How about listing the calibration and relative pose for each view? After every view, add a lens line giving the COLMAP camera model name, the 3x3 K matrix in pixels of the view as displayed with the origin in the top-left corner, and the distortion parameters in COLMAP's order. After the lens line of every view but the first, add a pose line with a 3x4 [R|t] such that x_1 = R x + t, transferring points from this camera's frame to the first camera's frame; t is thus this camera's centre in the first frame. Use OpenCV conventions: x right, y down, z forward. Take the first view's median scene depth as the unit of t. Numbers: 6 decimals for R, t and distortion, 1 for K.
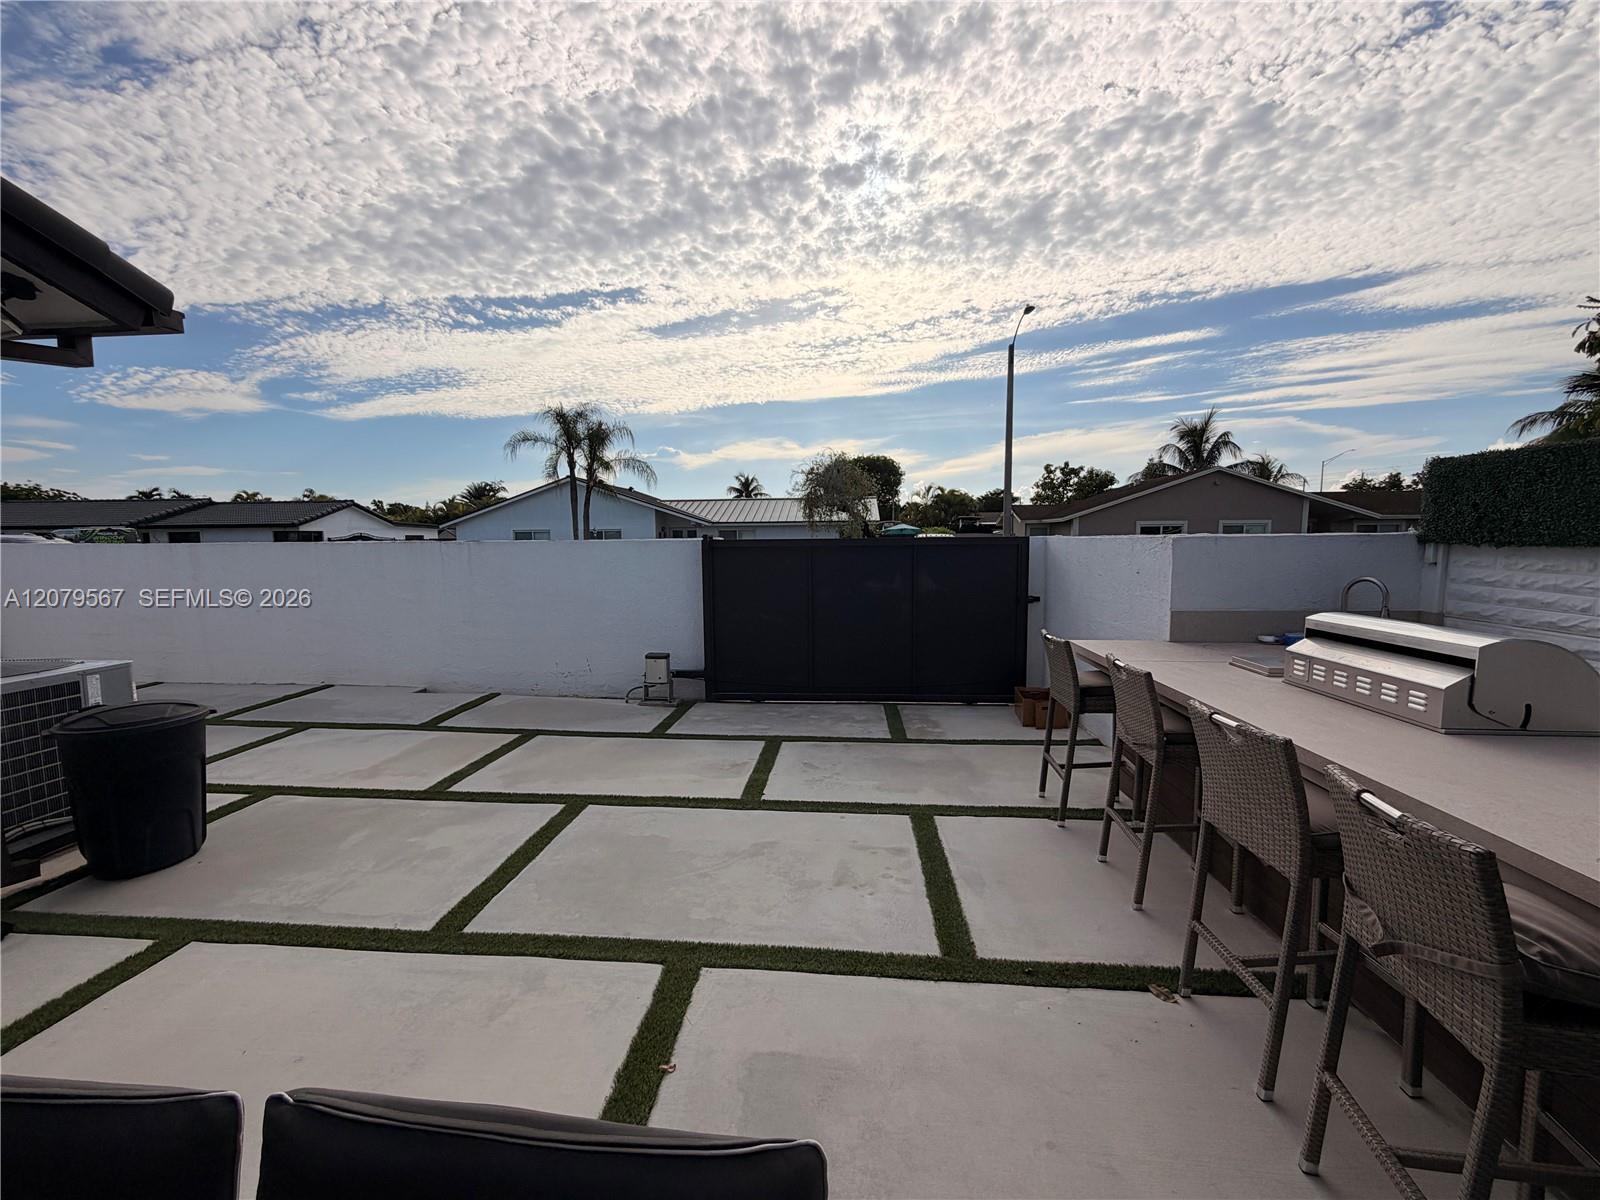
lens RADIAL K [[636.3, 0, 790.9], [0, 636.3, 595.0], [0, 0, 1]] dist [-0.000893, 0.000213]
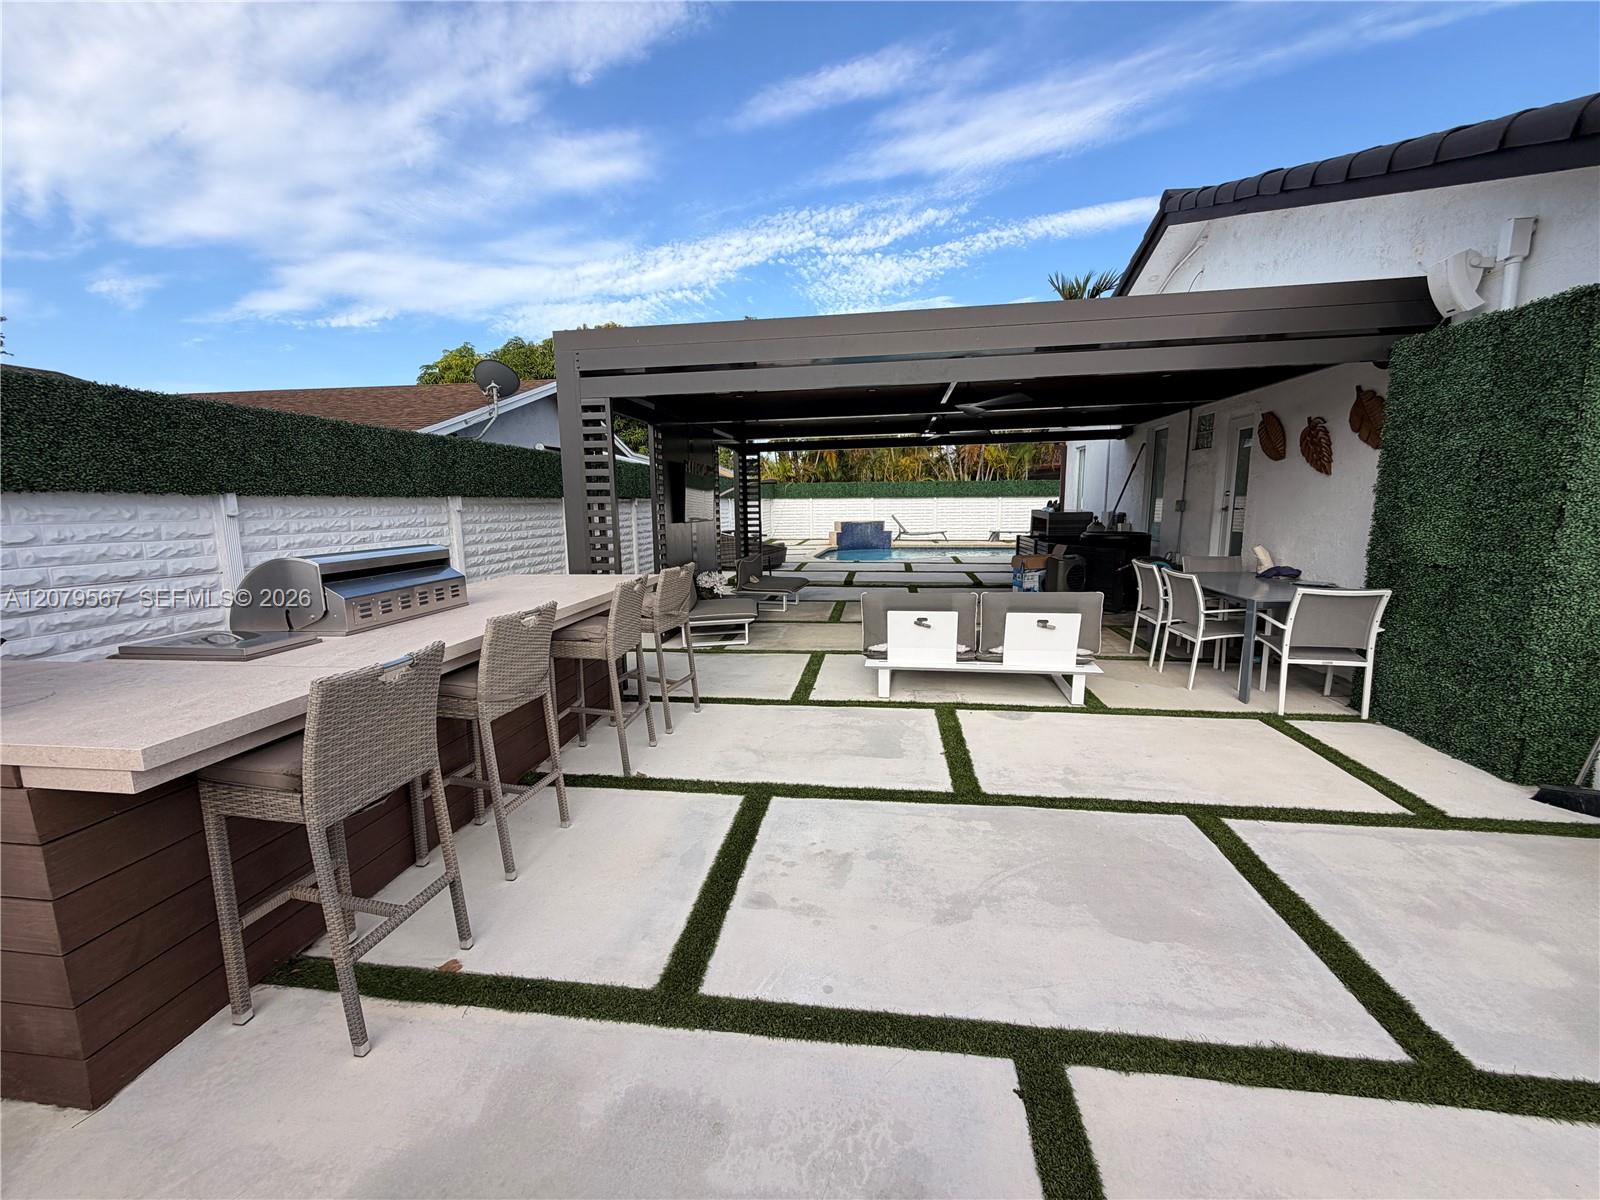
lens RADIAL K [[636.3, 0, 798.8], [0, 636.3, 600.9], [0, 0, 1]] dist [-0.000893, 0.000213]
pose [[-0.999020, 0.008068, 0.043531, 0.005256], [0.018436, 0.969760, 0.243363, -0.005588], [-0.040251, 0.243927, -0.968958, 0.092445]]
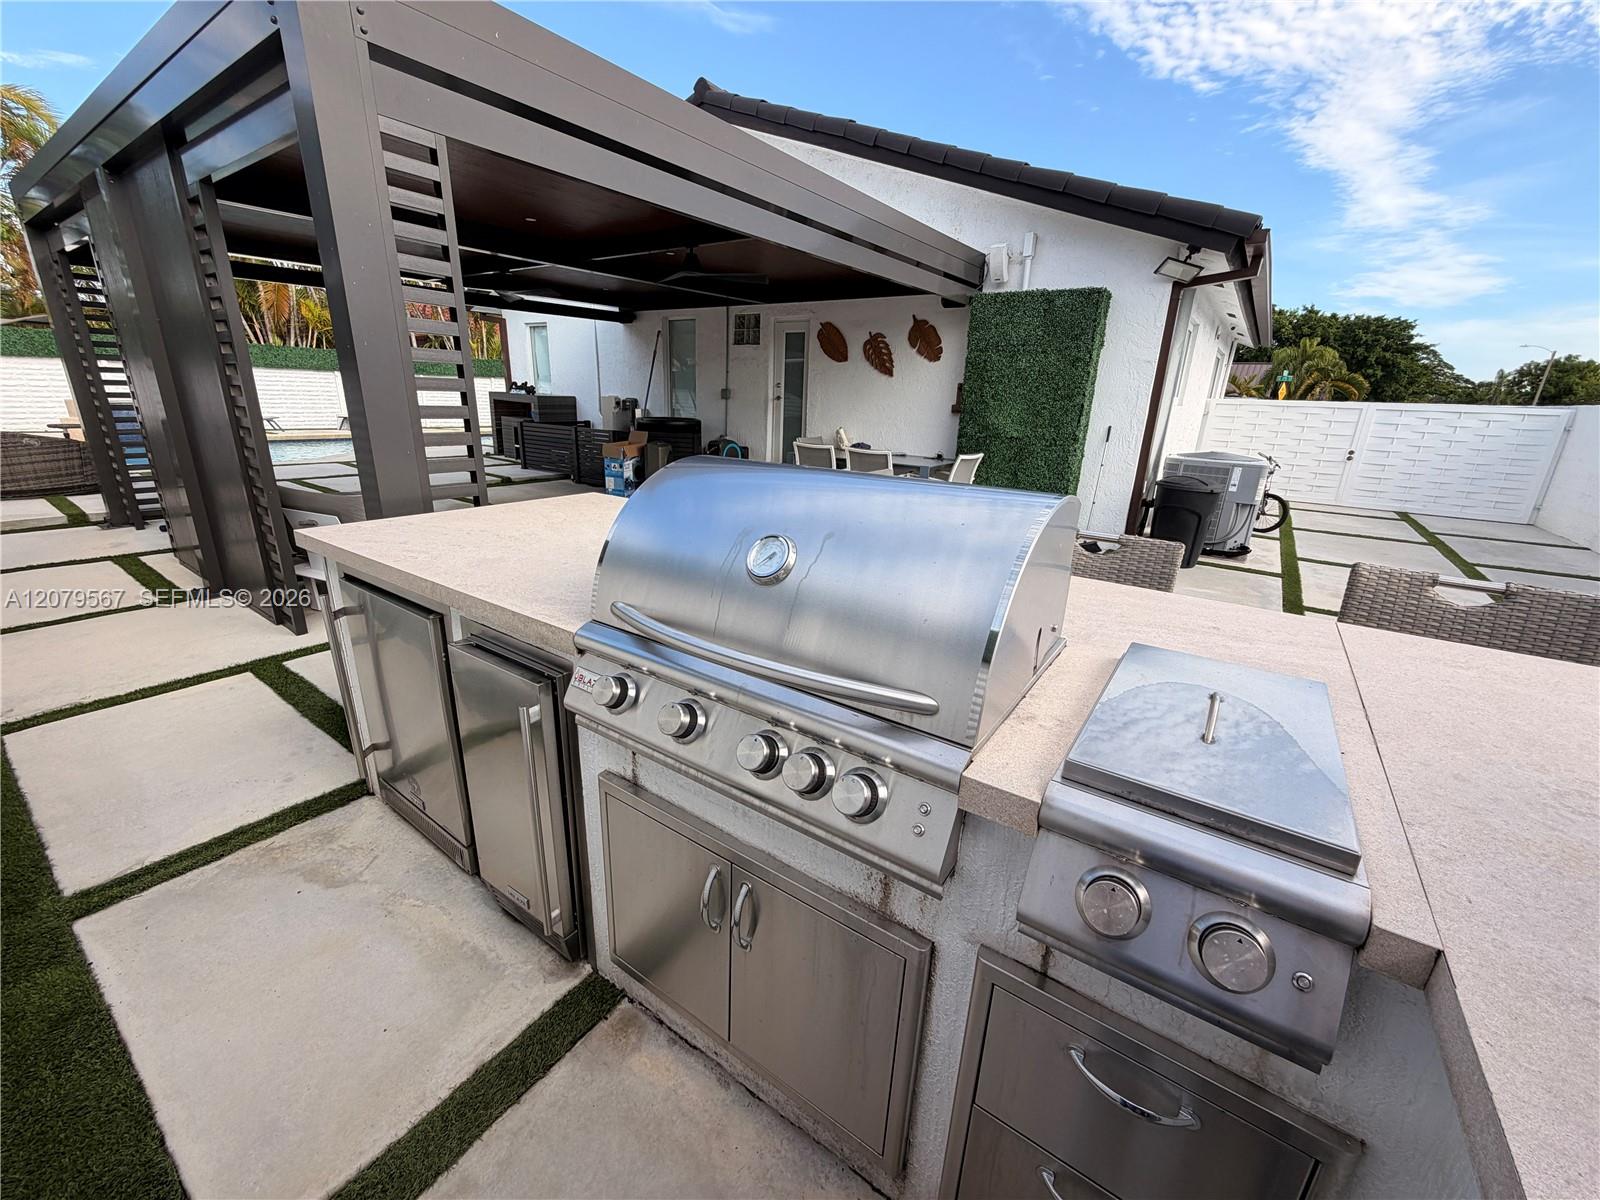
lens RADIAL K [[636.3, 0, 799.1], [0, 636.3, 598.5], [0, 0, 1]] dist [-0.000893, 0.000213]
pose [[-0.500093, 0.252039, -0.828483, 0.062075], [-0.111825, 0.929903, 0.350393, -0.000993], [0.858721, 0.267874, -0.436854, 0.051929]]
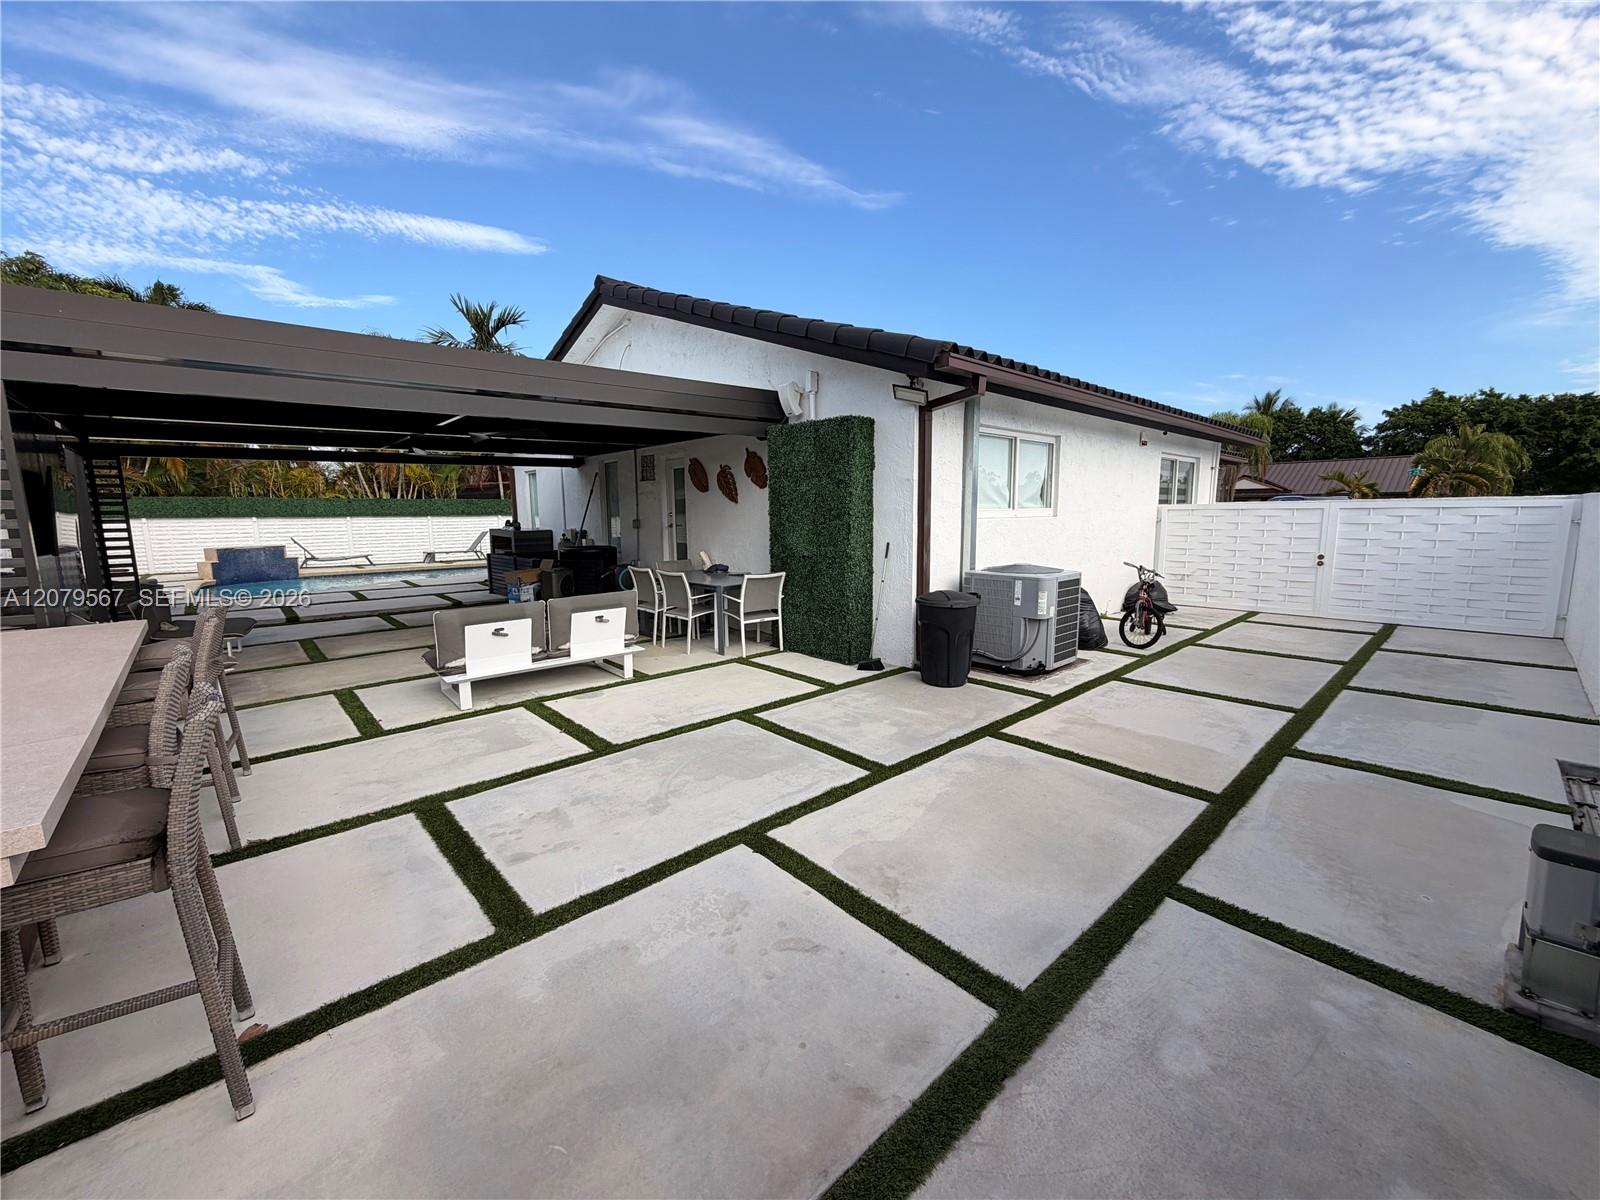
lens RADIAL K [[636.3, 0, 799.5], [0, 636.3, 600.9], [0, 0, 1]] dist [-0.000893, 0.000213]
pose [[-0.669862, 0.113036, -0.733831, 0.028990], [-0.053691, 0.978382, 0.199716, -0.007205], [0.740542, 0.173182, -0.649312, 0.101906]]
